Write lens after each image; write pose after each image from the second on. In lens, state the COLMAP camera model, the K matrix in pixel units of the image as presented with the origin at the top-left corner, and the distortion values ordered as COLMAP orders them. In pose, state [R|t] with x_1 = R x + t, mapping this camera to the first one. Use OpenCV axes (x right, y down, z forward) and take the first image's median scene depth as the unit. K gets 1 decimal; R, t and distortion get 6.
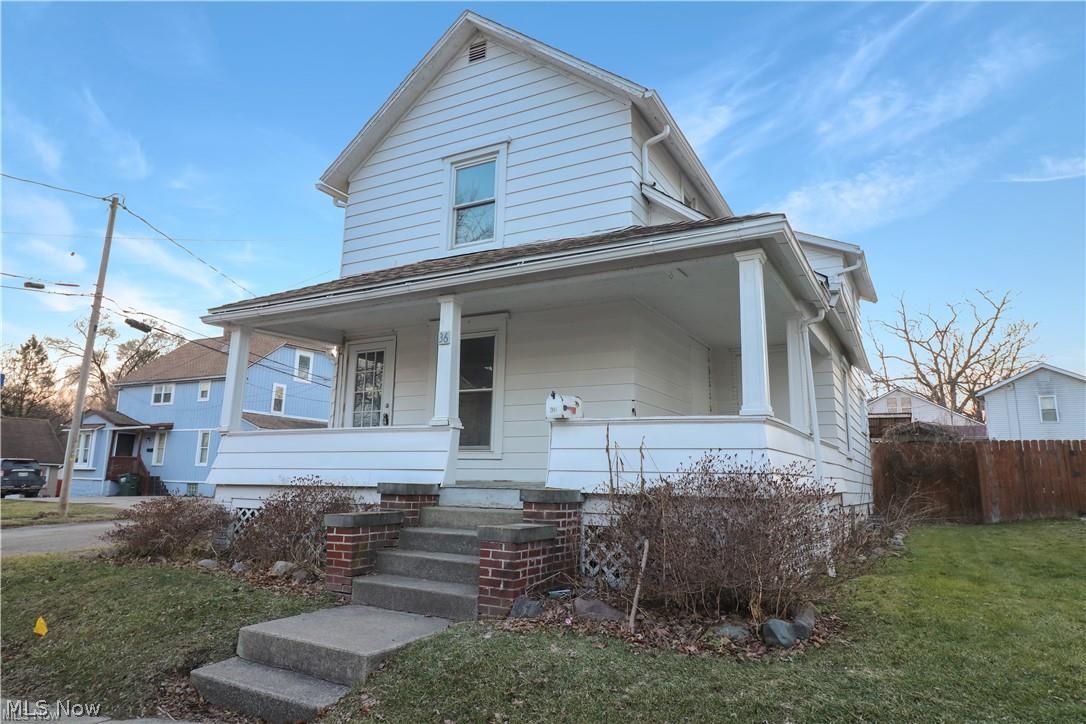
lens RADIAL K [[691.8, 0, 543.4], [0, 691.8, 363.7], [0, 0, 1]] dist [-0.007588, -0.001983]
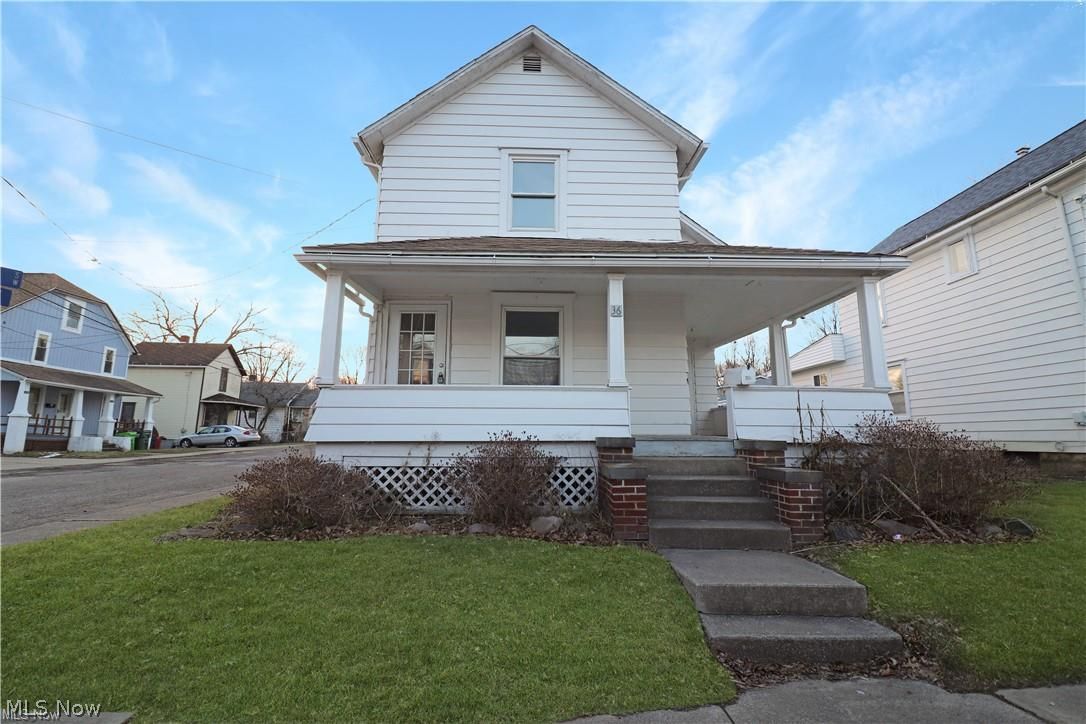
lens RADIAL K [[516.5, 0, 546.7], [0, 516.5, 357.2], [0, 0, 1]] dist [-0.015545, -0.003591]
pose [[0.857233, 0.065426, 0.510754, -0.578023], [-0.076935, 0.997035, 0.001408, 0.040783], [-0.509148, -0.040502, 0.859725, 0.274421]]
